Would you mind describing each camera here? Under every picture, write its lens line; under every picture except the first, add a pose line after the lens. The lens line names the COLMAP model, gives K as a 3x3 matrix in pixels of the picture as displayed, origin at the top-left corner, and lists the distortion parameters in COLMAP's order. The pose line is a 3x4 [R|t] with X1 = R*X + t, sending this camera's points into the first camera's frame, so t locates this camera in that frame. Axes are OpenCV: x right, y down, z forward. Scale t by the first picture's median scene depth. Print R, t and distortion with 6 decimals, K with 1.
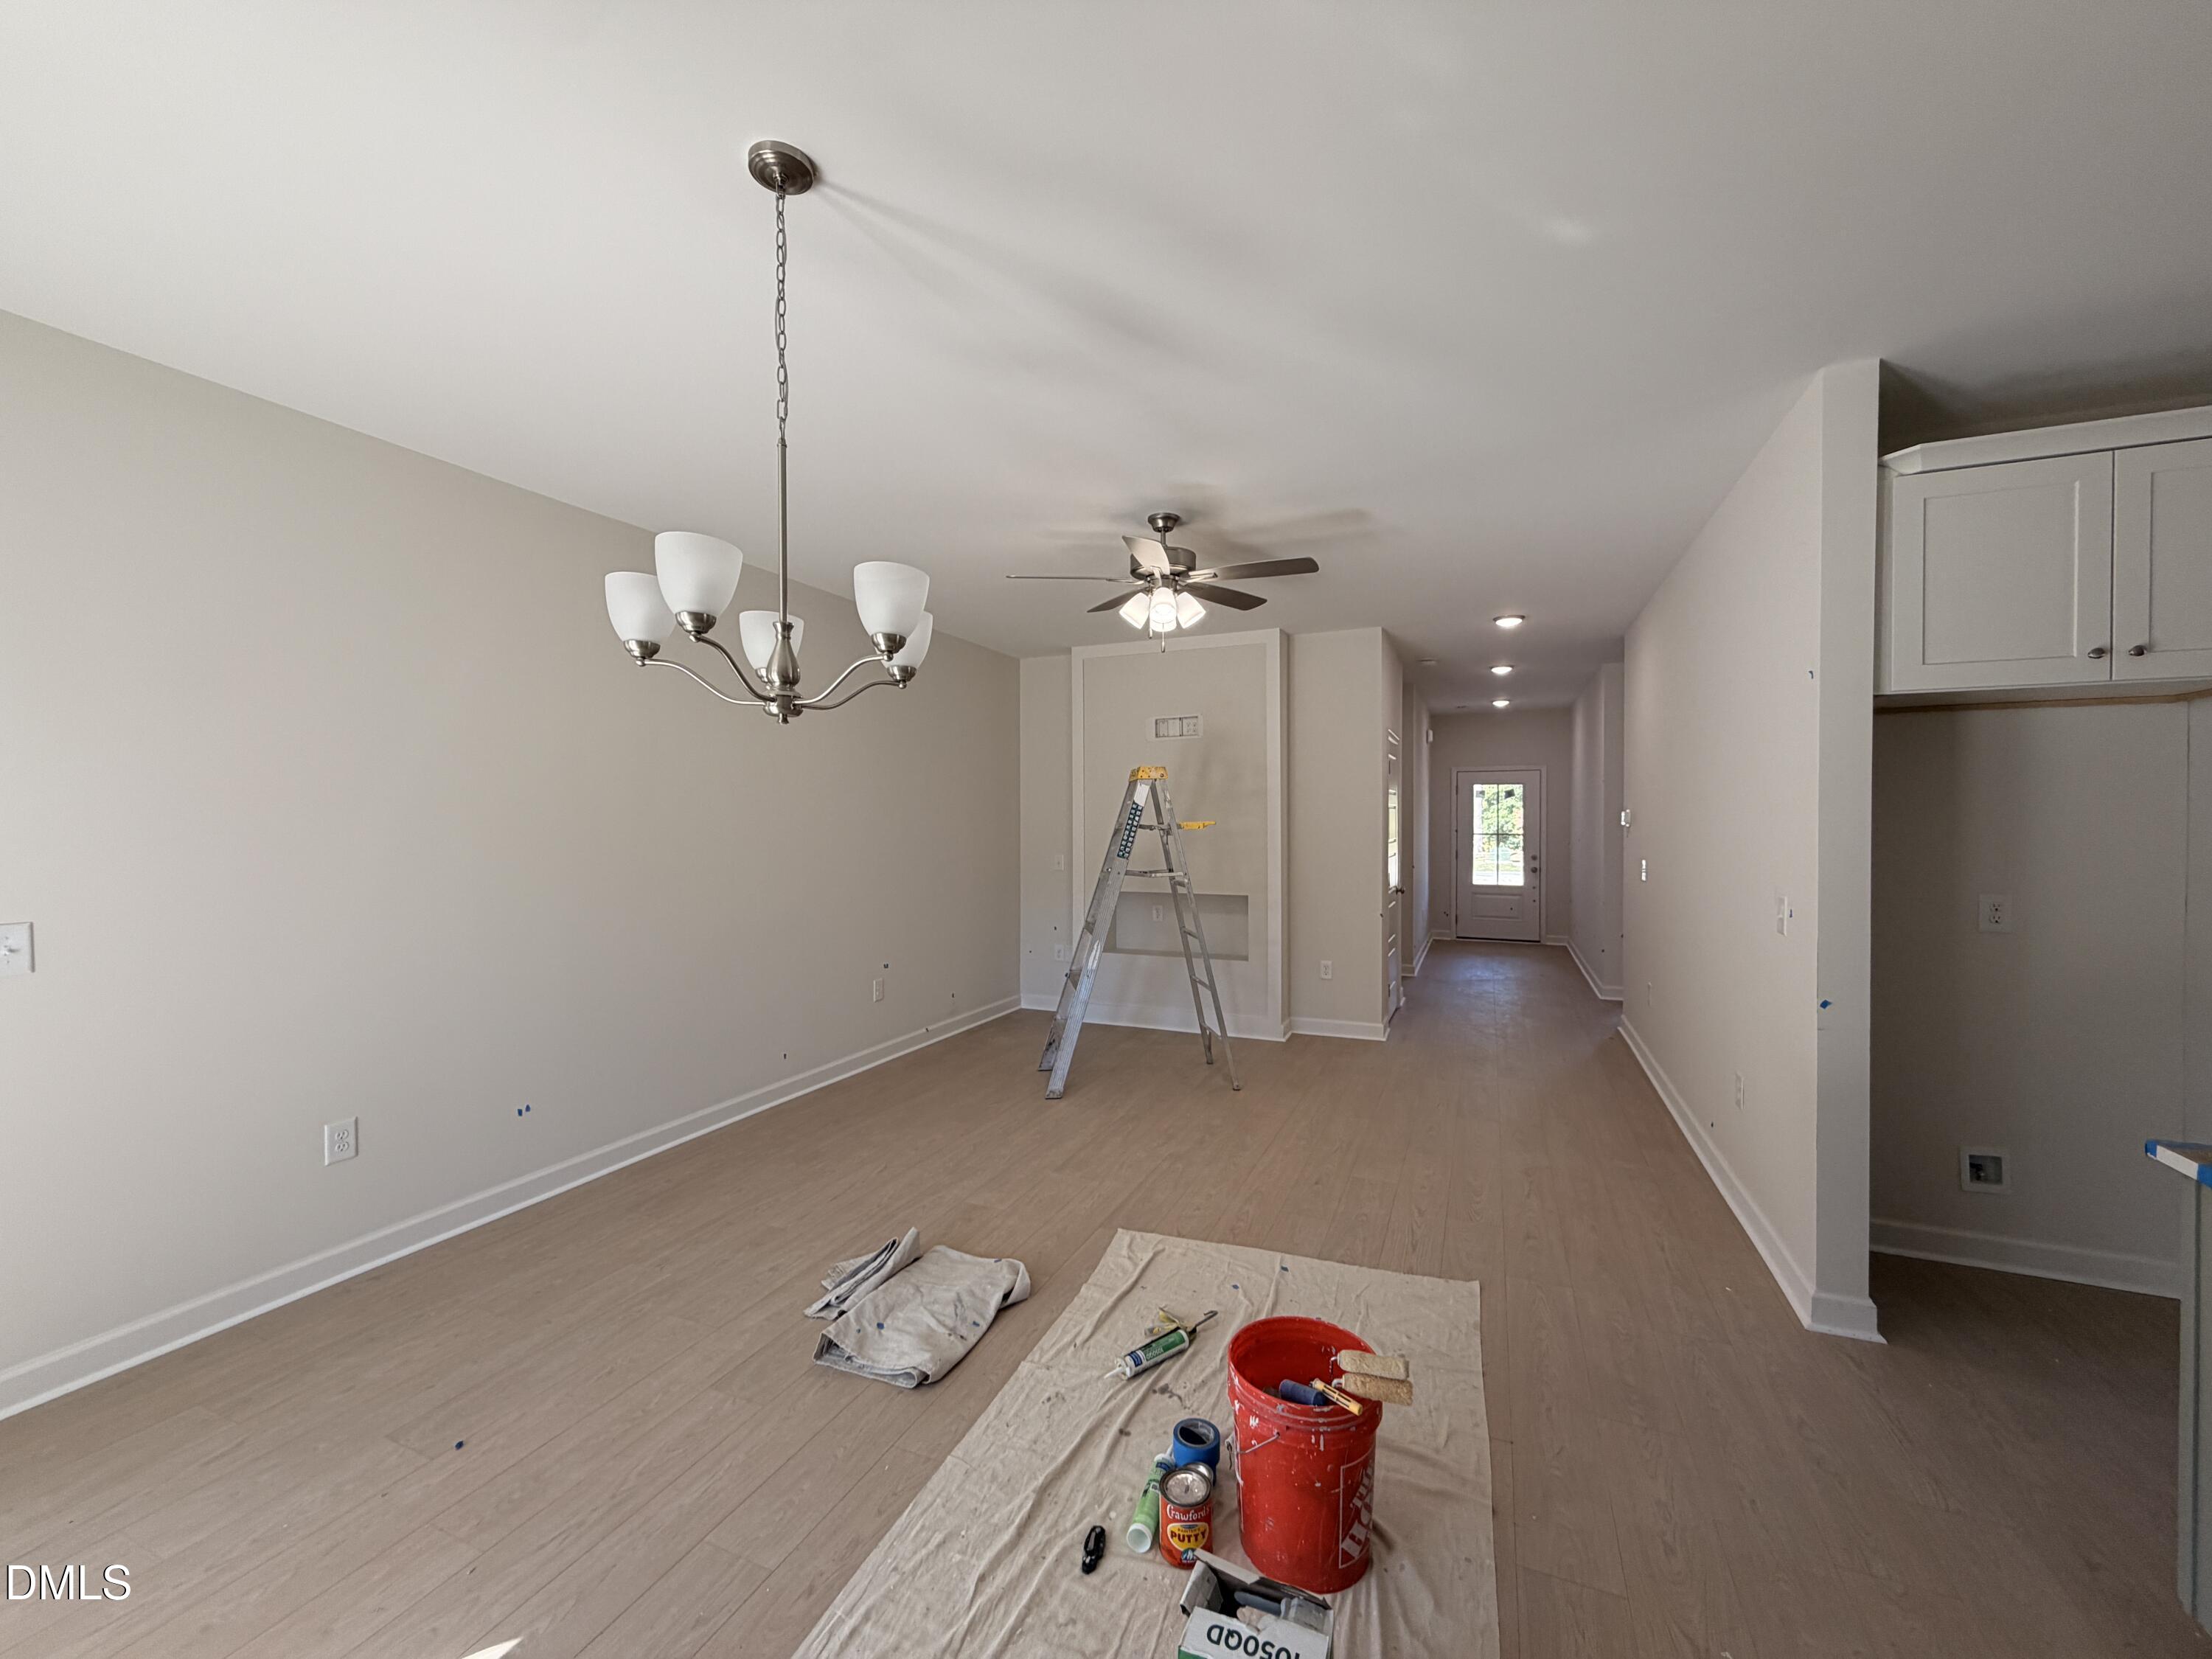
lens RADIAL K [[882.9, 0, 1117.8], [0, 882.9, 822.7], [0, 0, 1]] dist [0.000112, 0.000218]
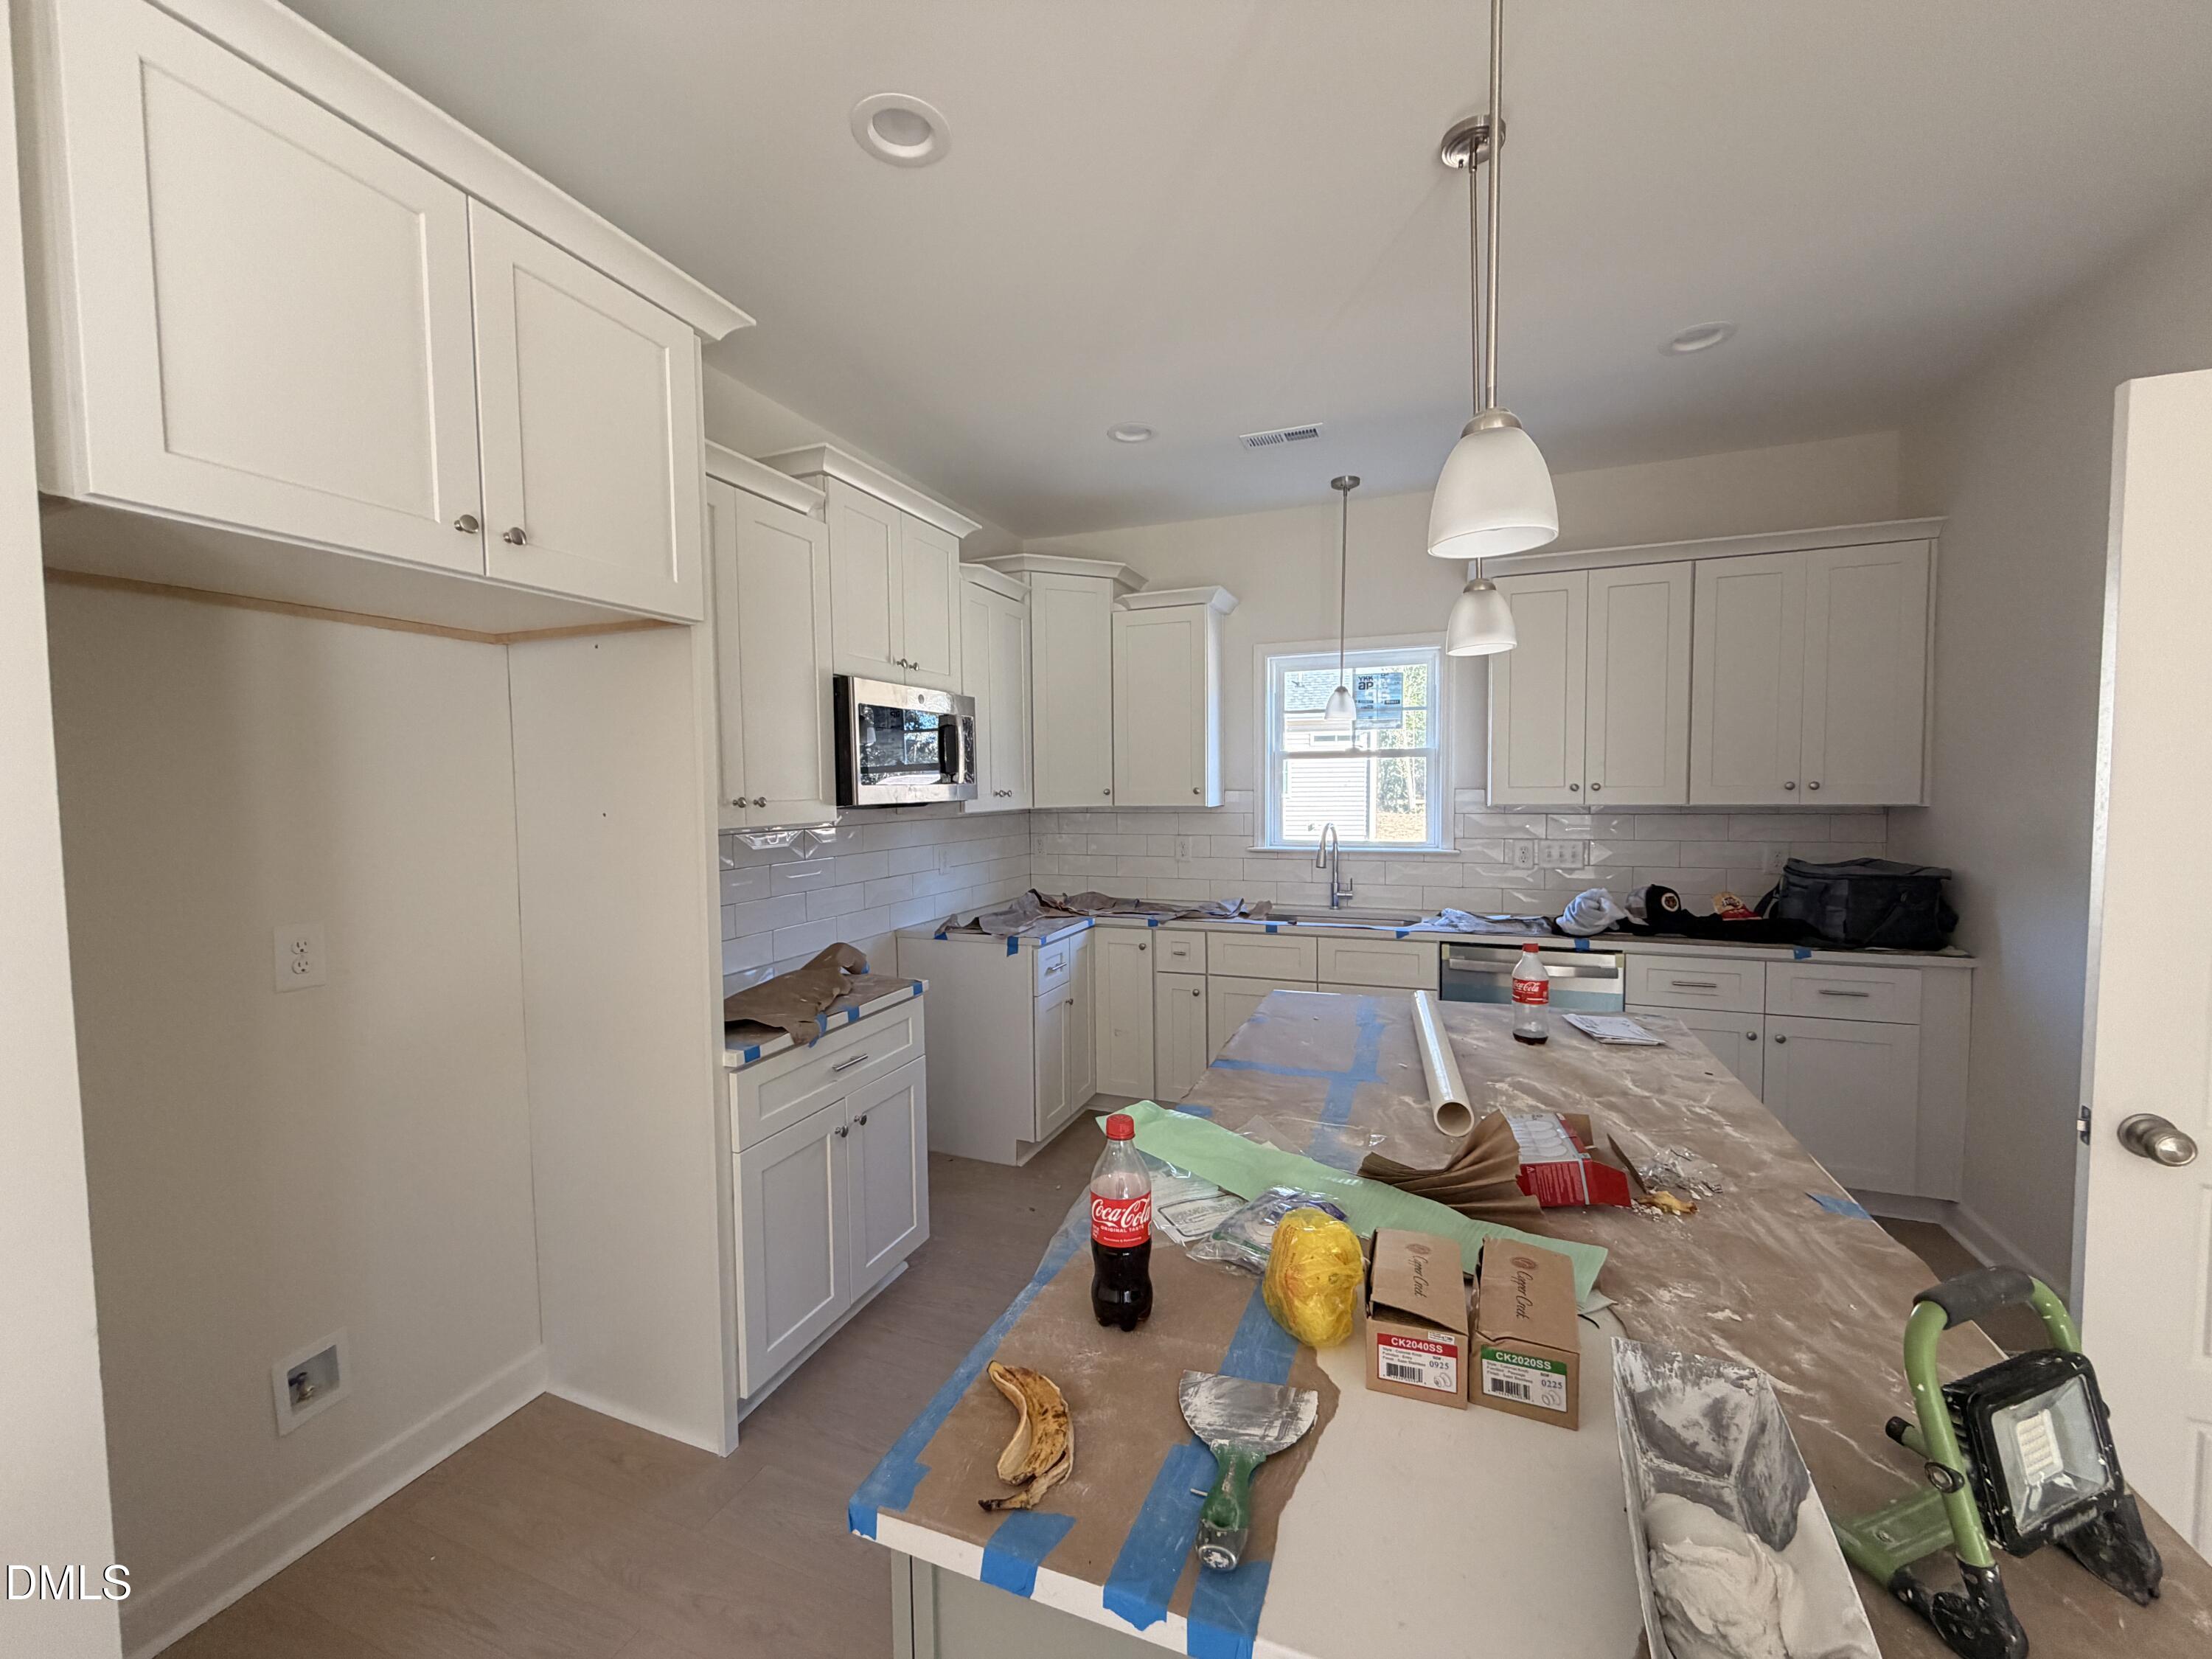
lens RADIAL K [[882.9, 0, 1108.0], [0, 882.9, 829.7], [0, 0, 1]] dist [0.000112, 0.000218]
pose [[-0.022664, -0.047778, 0.998601, 0.390160], [0.014594, 0.998735, 0.048116, -0.002314], [-0.999637, 0.015664, -0.021938, 0.468491]]
